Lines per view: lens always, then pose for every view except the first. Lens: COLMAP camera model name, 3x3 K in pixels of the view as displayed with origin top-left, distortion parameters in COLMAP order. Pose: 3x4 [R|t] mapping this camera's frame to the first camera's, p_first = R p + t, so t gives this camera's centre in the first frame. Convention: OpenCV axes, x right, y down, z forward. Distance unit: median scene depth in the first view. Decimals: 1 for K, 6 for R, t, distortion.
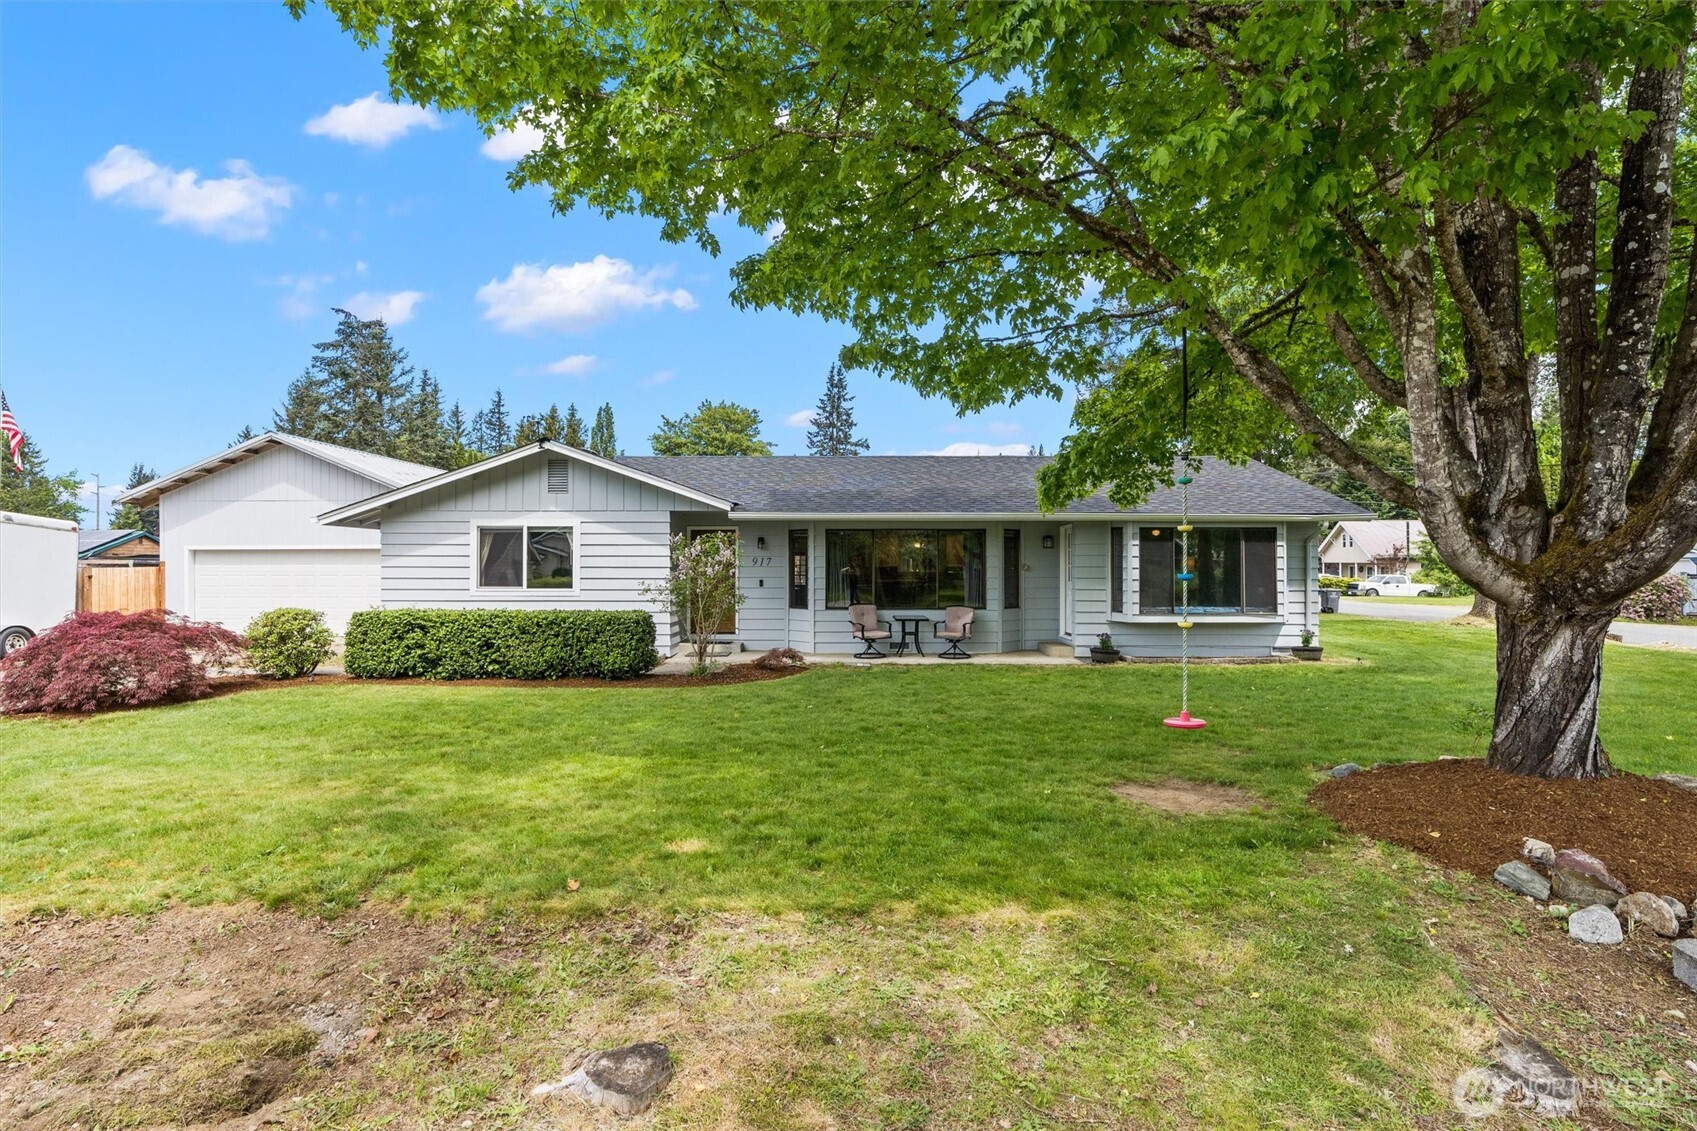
lens RADIAL K [[845.8, 0, 848.5], [0, 845.8, 565.5], [0, 0, 1]] dist [-0.029452, -0.000562]
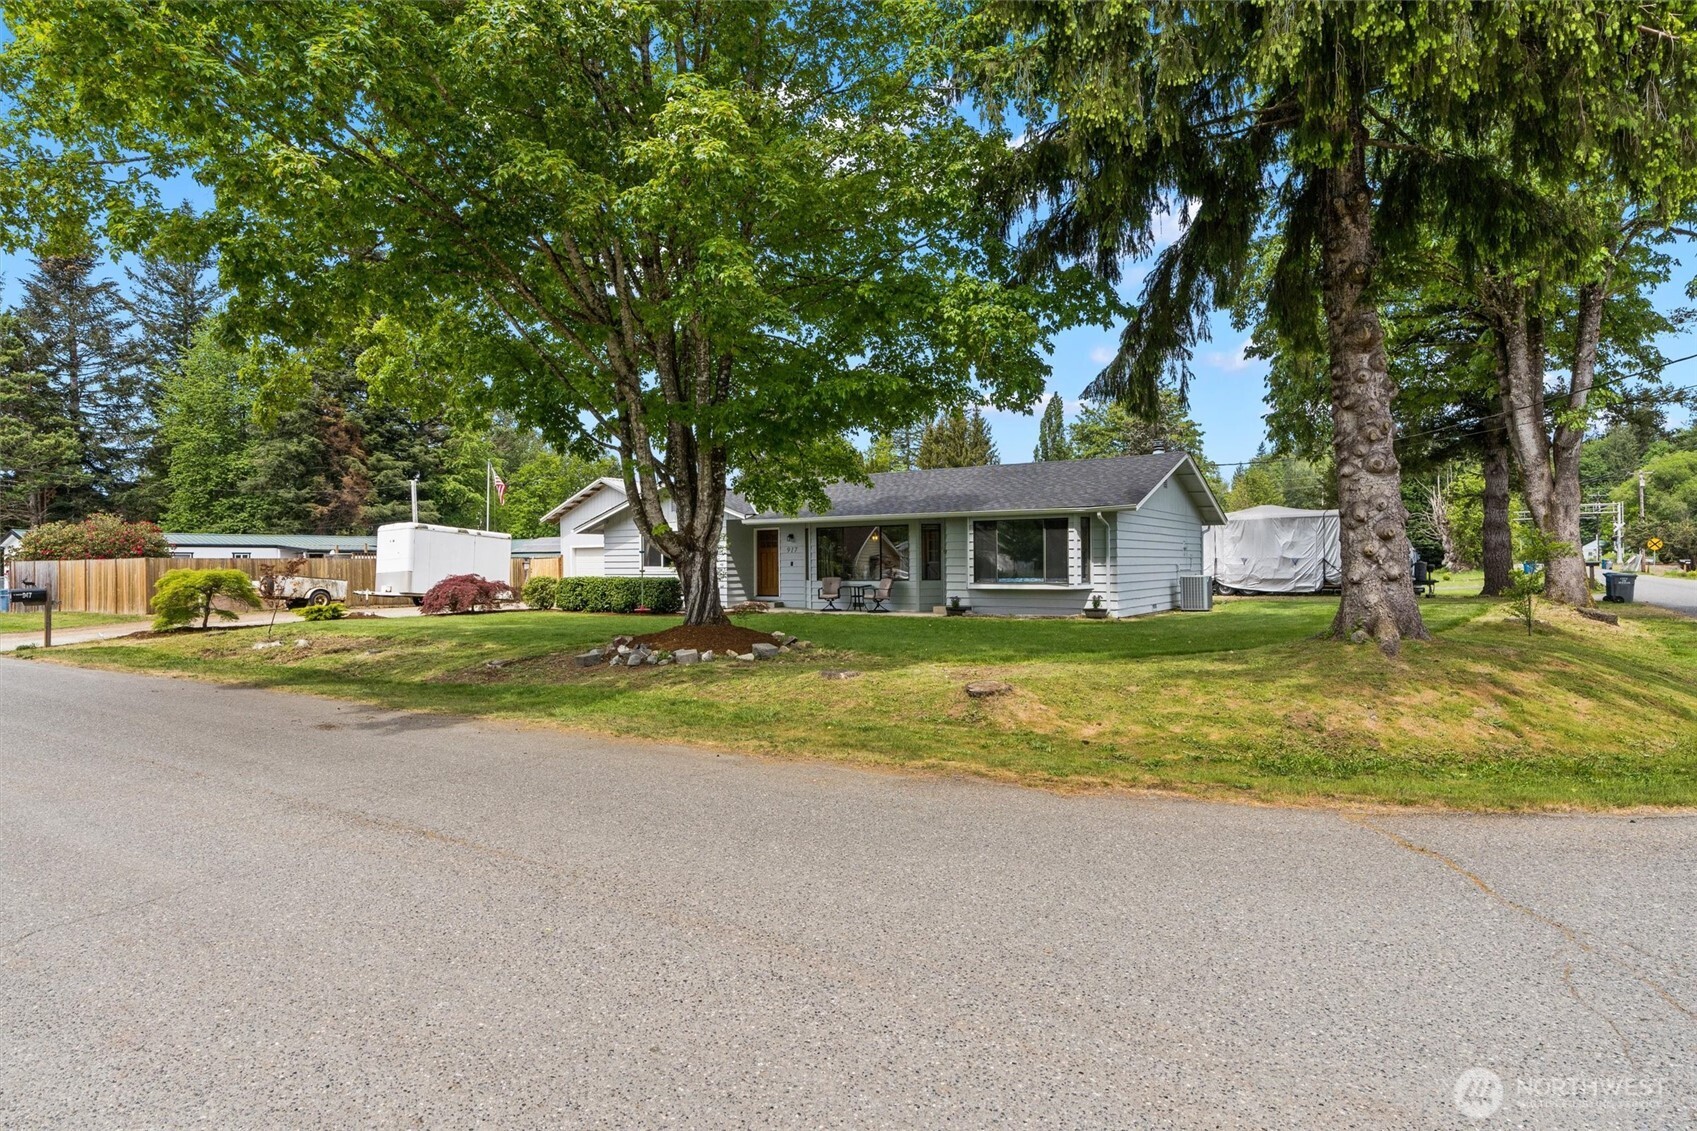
lens RADIAL K [[932.9, 0, 848.5], [0, 932.9, 565.5], [0, 0, 1]] dist [0.000637, 0.000663]
pose [[0.839813, -0.007097, -0.542829, 0.958446], [0.010656, 0.999937, 0.003414, 0.020085], [0.542770, -0.008651, 0.839837, -0.398313]]
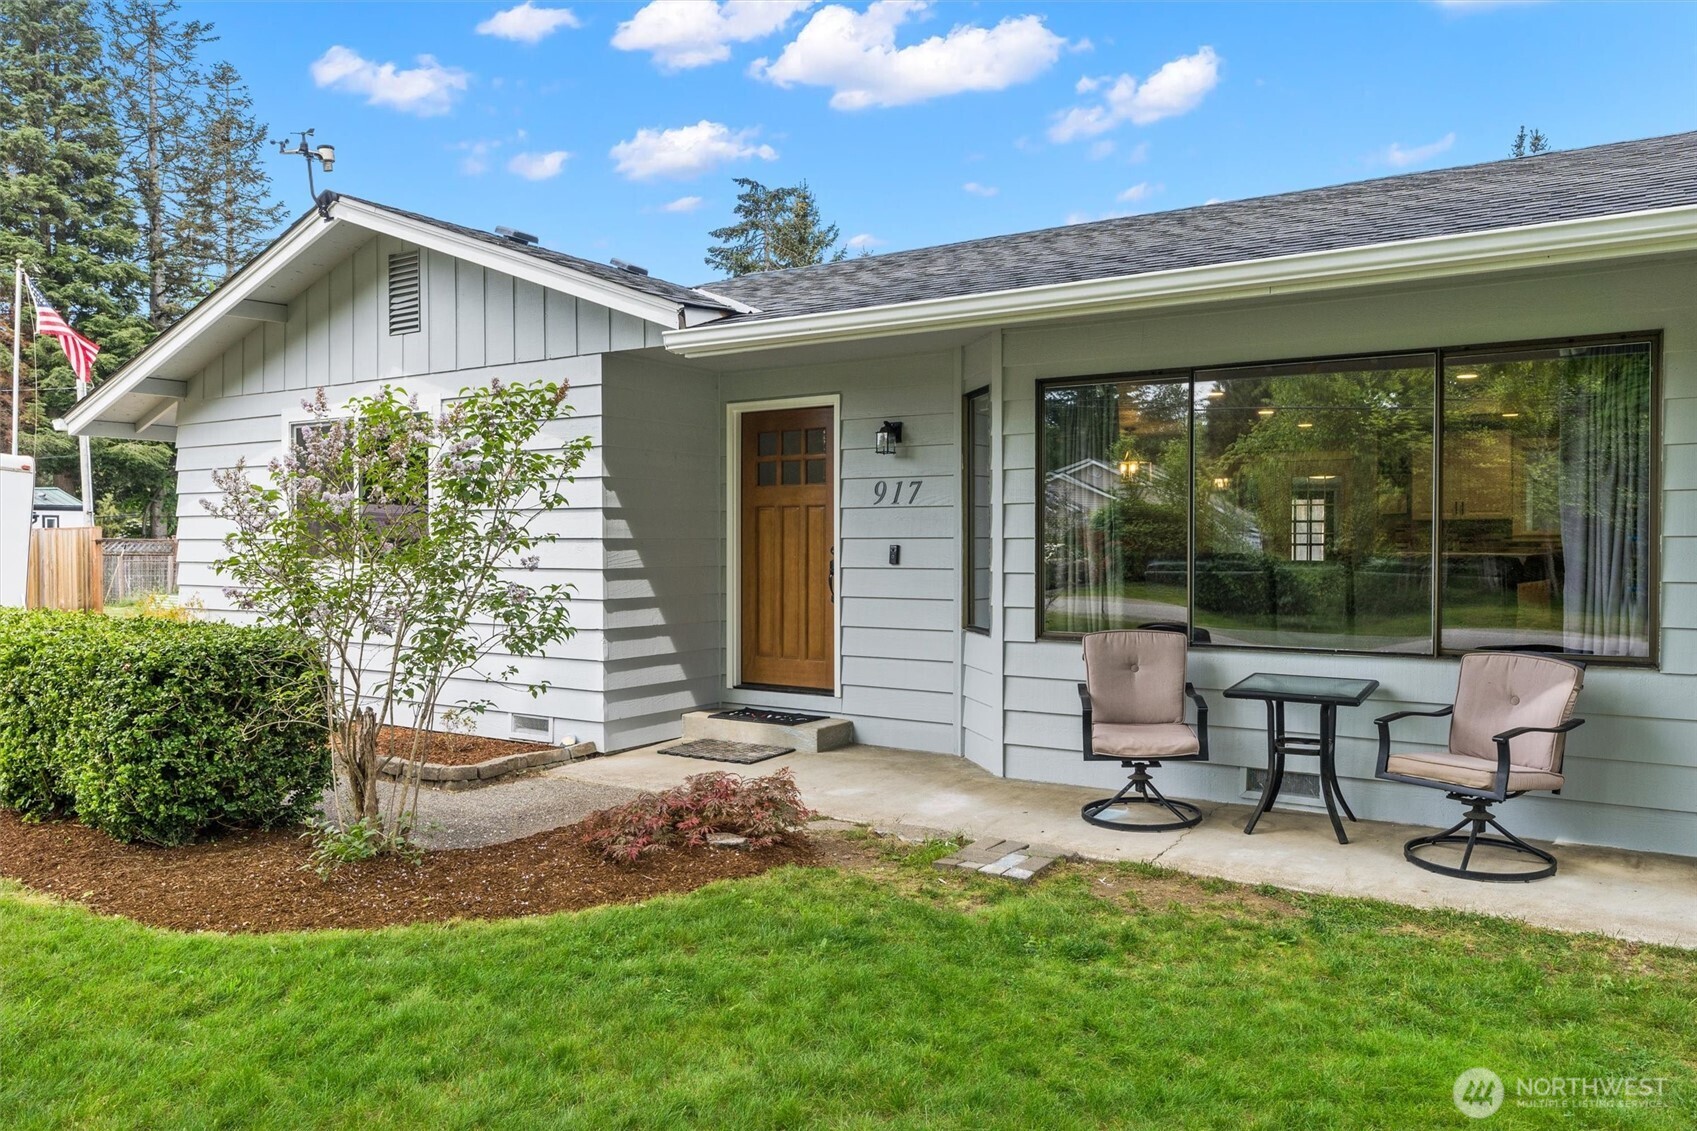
lens RADIAL K [[1224.3, 0, 848.5], [0, 1224.3, 565.5], [0, 0, 1]] dist [0.000134, 0.000542]
pose [[0.833319, 0.008107, -0.552733, 0.165591], [0.002640, 0.999823, 0.018646, 0.016587], [0.552786, -0.016997, 0.833150, 0.601775]]
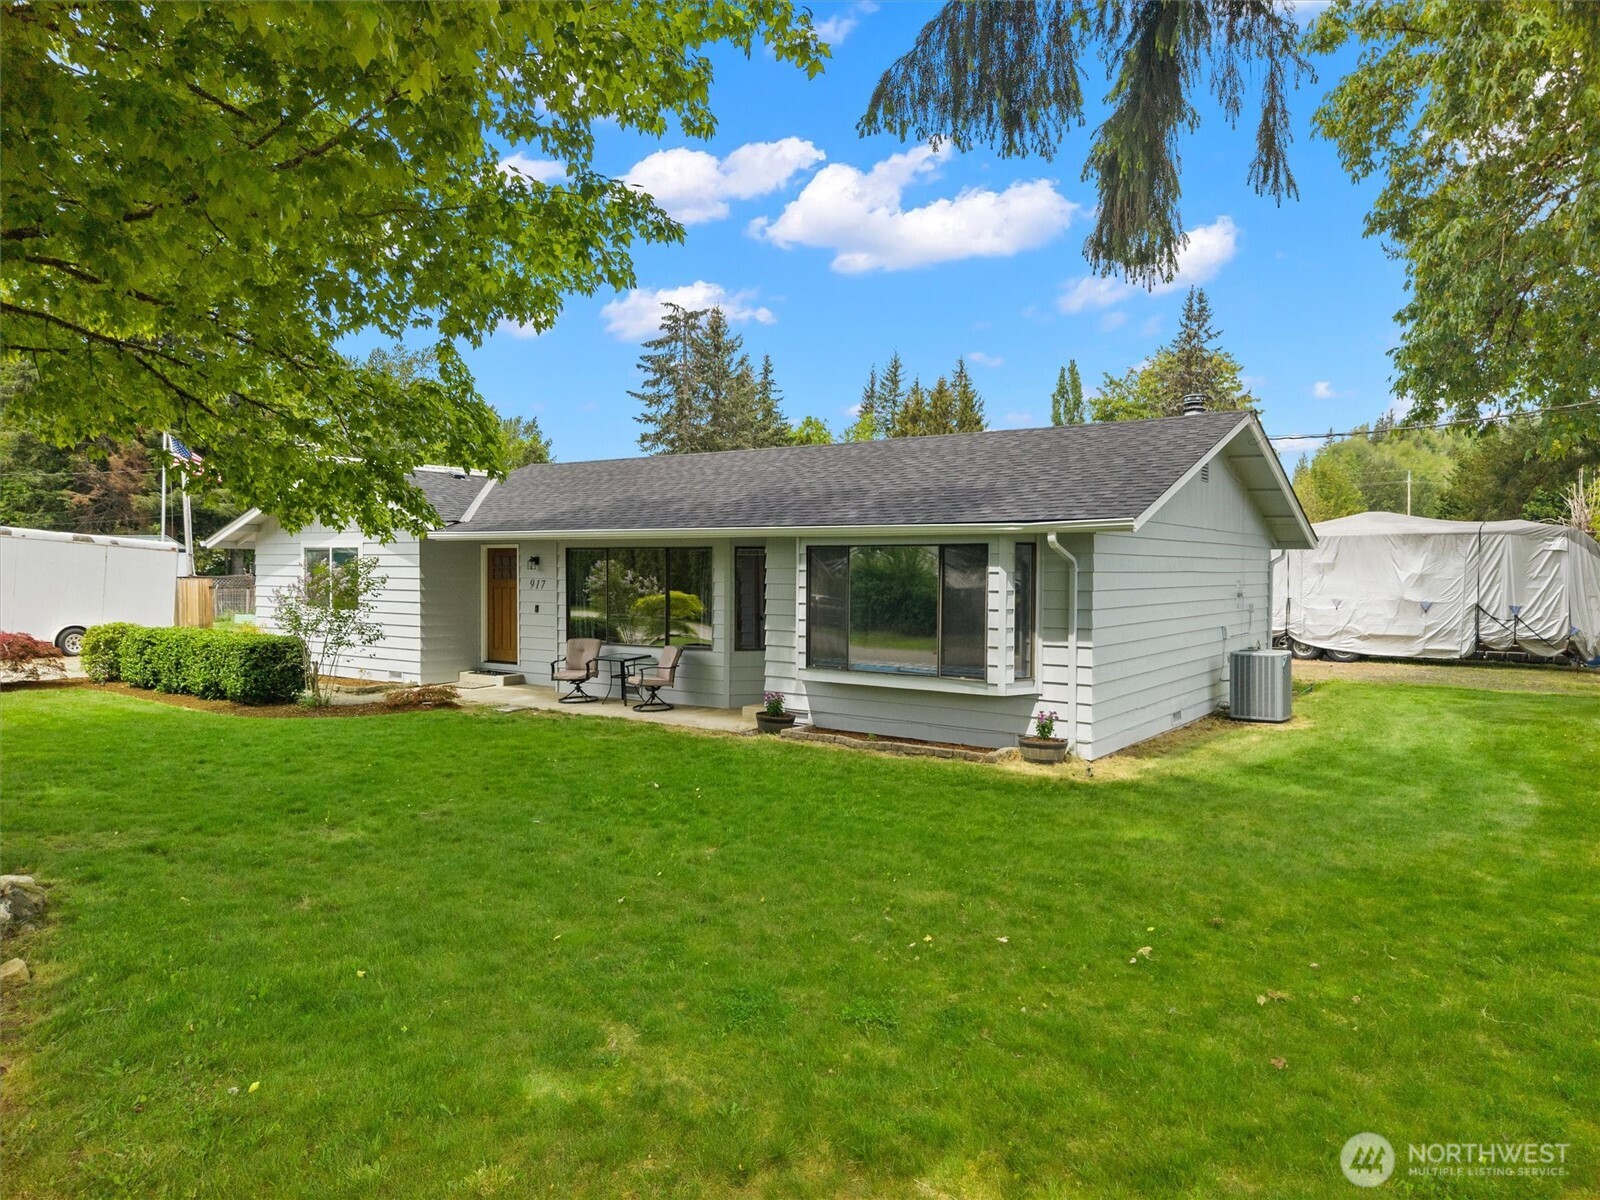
lens RADIAL K [[1066.0, 0, 800.0], [0, 1066.0, 600.0], [0, 0, 1]] dist [0.014483, -0.000695]
pose [[0.818487, 0.021331, -0.574129, 0.799512], [-0.002176, 0.999418, 0.034030, -0.028162], [0.574521, -0.026604, 0.818057, 0.261023]]
